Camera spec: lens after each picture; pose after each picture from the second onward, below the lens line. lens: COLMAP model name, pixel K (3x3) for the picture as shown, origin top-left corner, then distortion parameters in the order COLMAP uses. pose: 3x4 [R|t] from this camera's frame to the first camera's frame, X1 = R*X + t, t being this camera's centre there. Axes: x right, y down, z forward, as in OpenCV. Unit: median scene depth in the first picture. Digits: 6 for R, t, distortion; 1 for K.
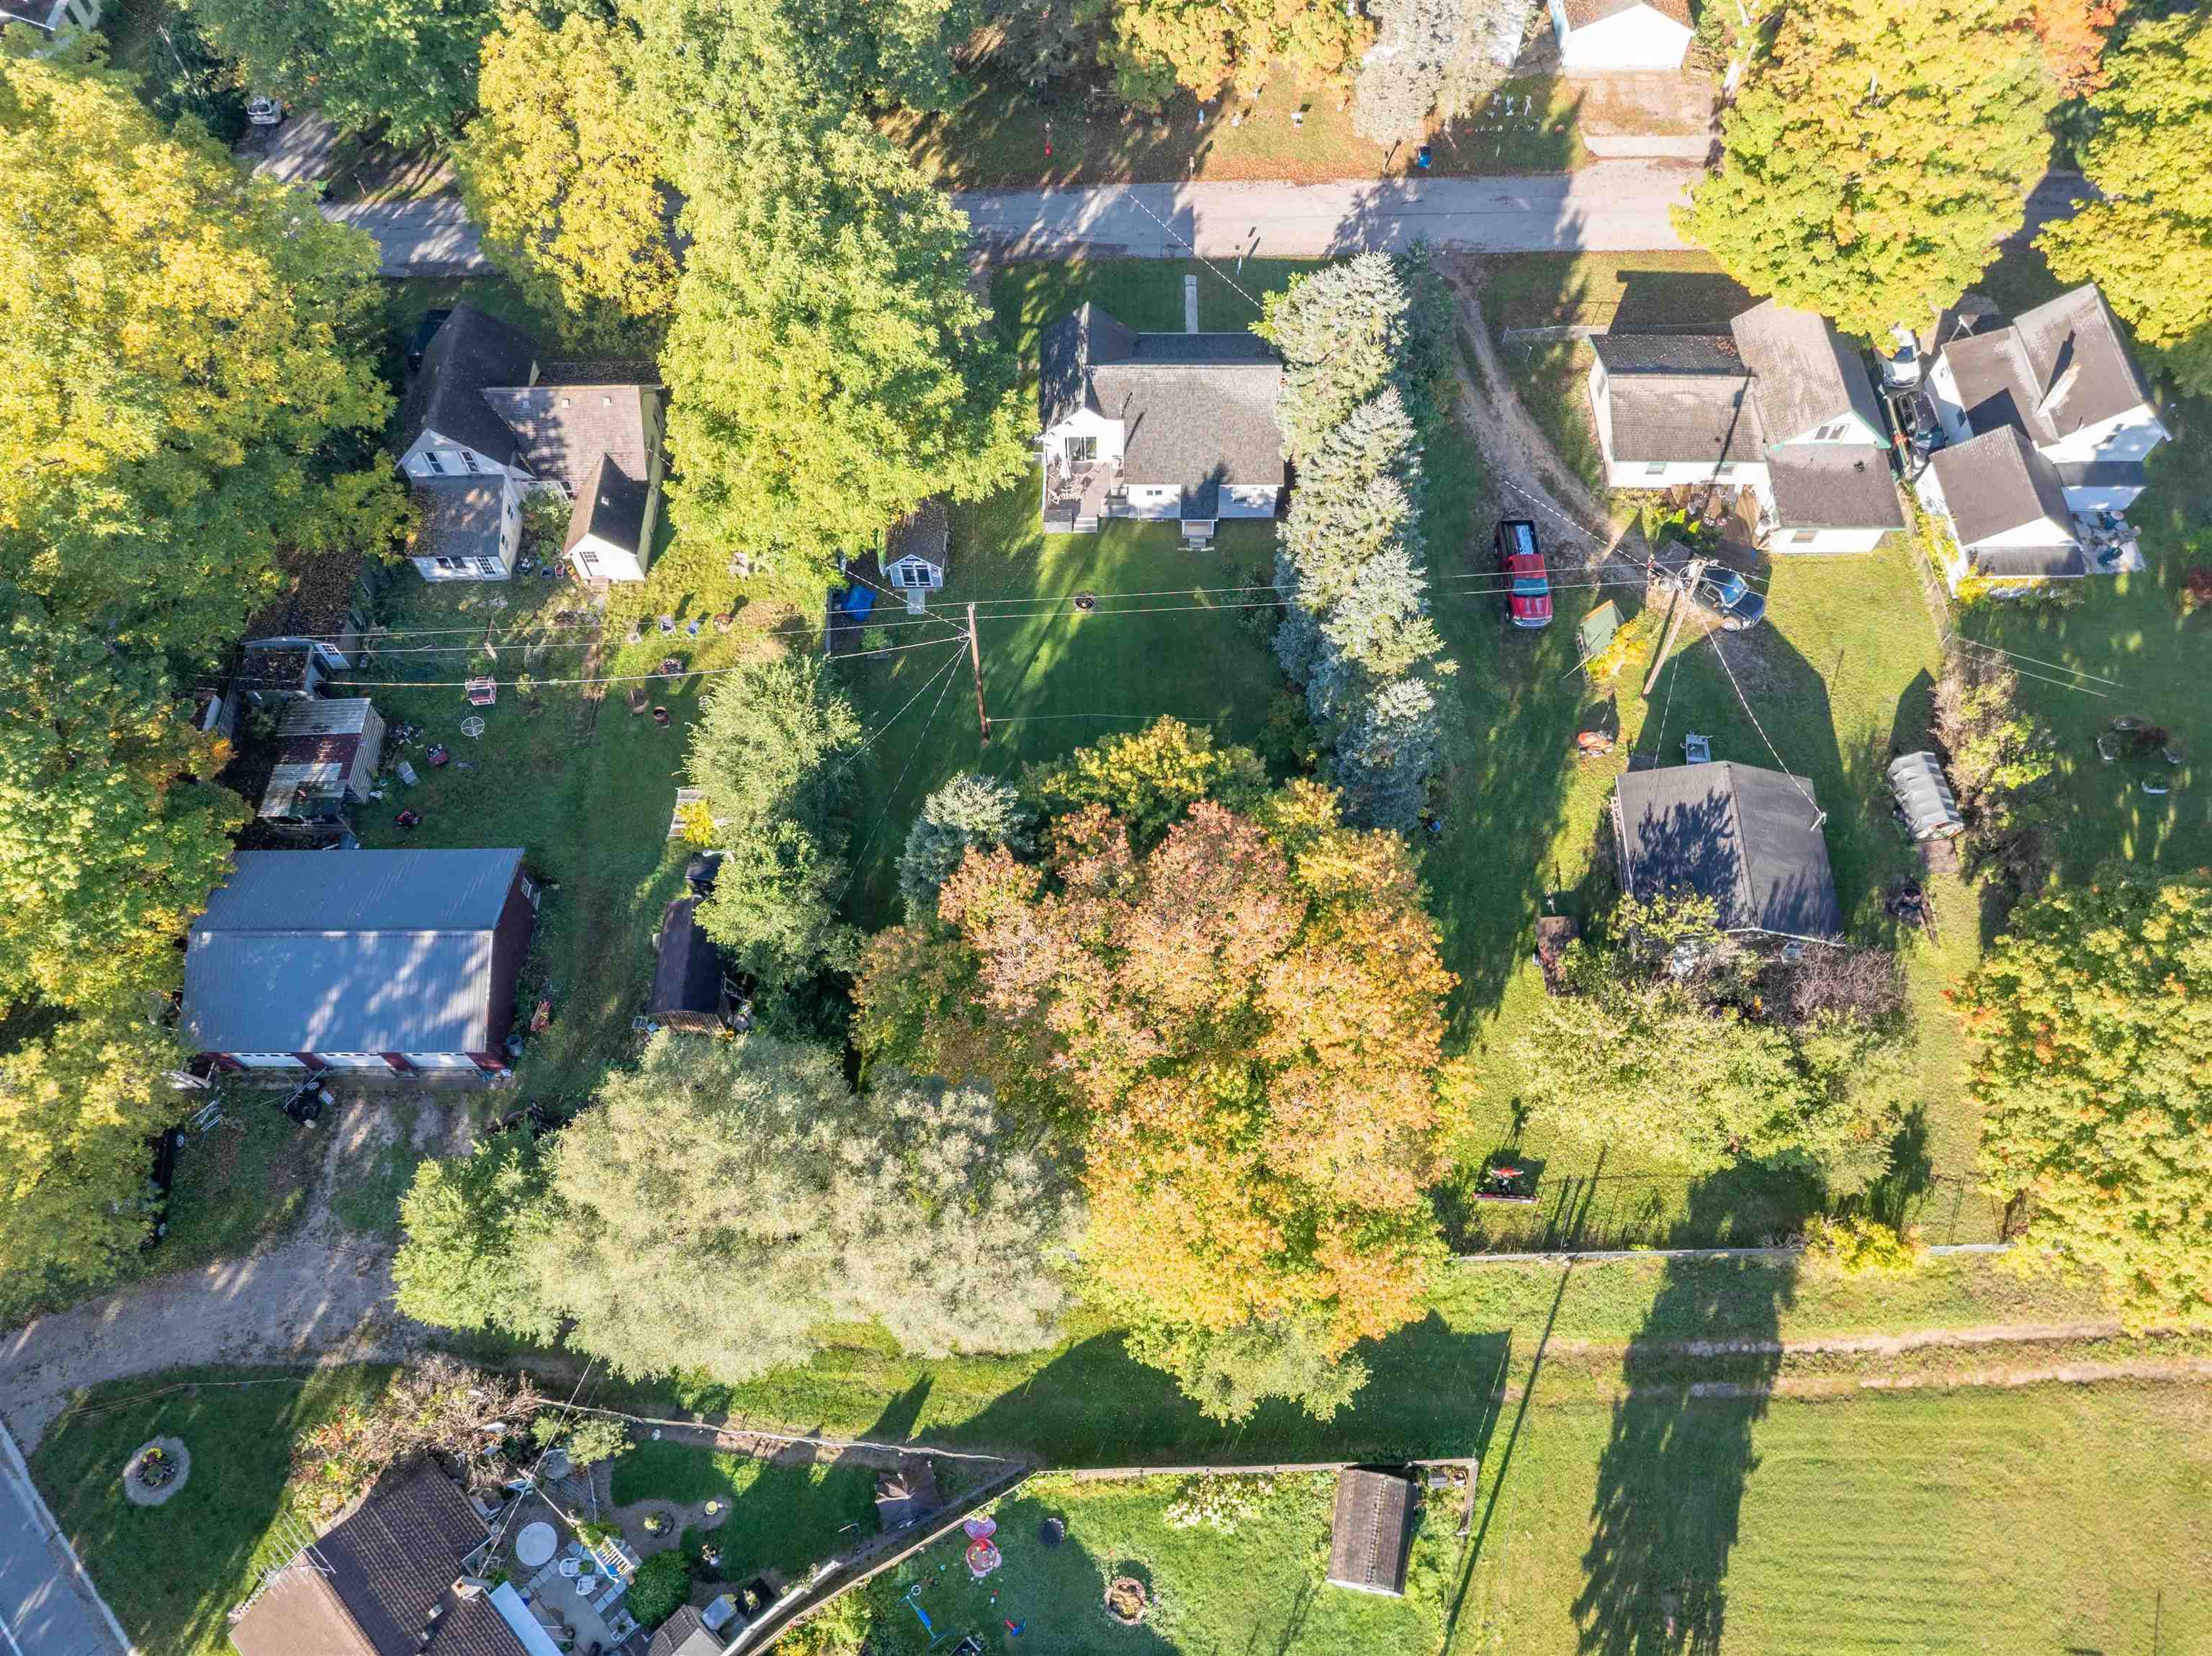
lens RADIAL K [[1561.7, 0, 1108.3], [0, 1561.7, 836.7], [0, 0, 1]] dist [-0.029585, 0.007124]
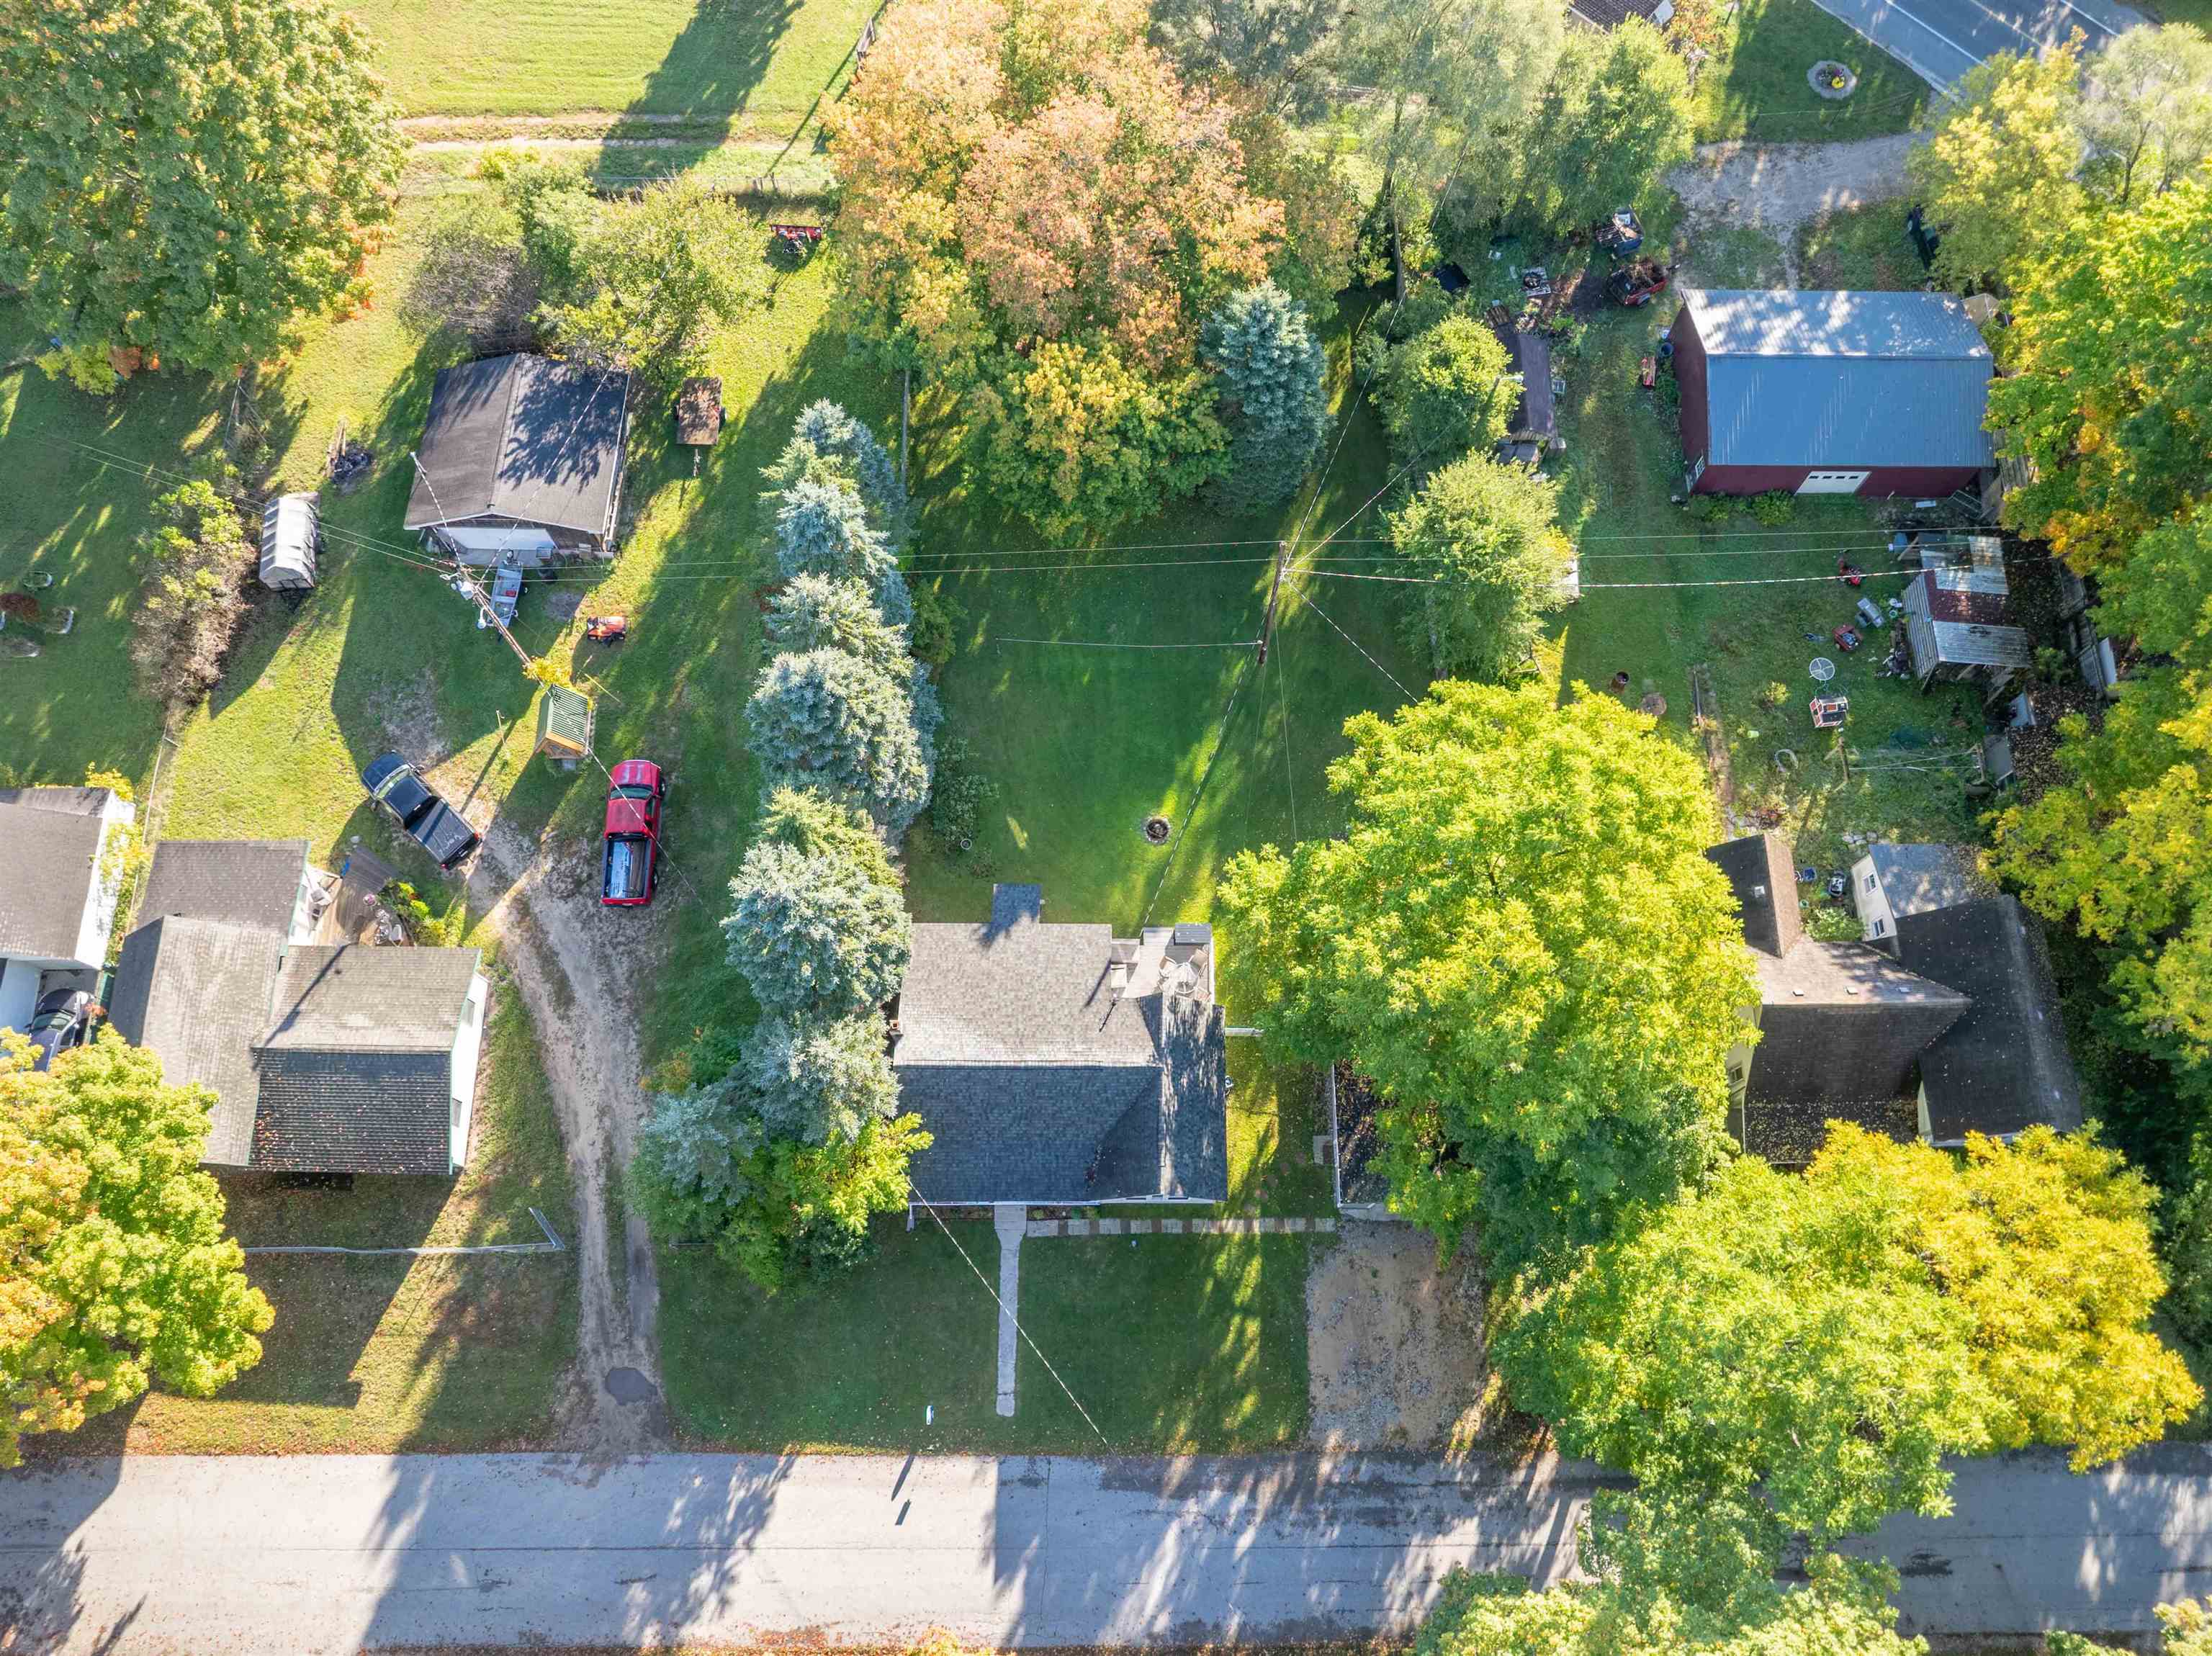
lens RADIAL K [[1561.7, 0, 1109.9], [0, 1561.7, 822.5], [0, 0, 1]] dist [-0.029585, 0.007124]
pose [[-0.999994, -0.000006, 0.003468, 0.007699], [0.002571, -0.672284, 0.740289, -0.778575], [0.002327, 0.740294, 0.672280, 0.432813]]
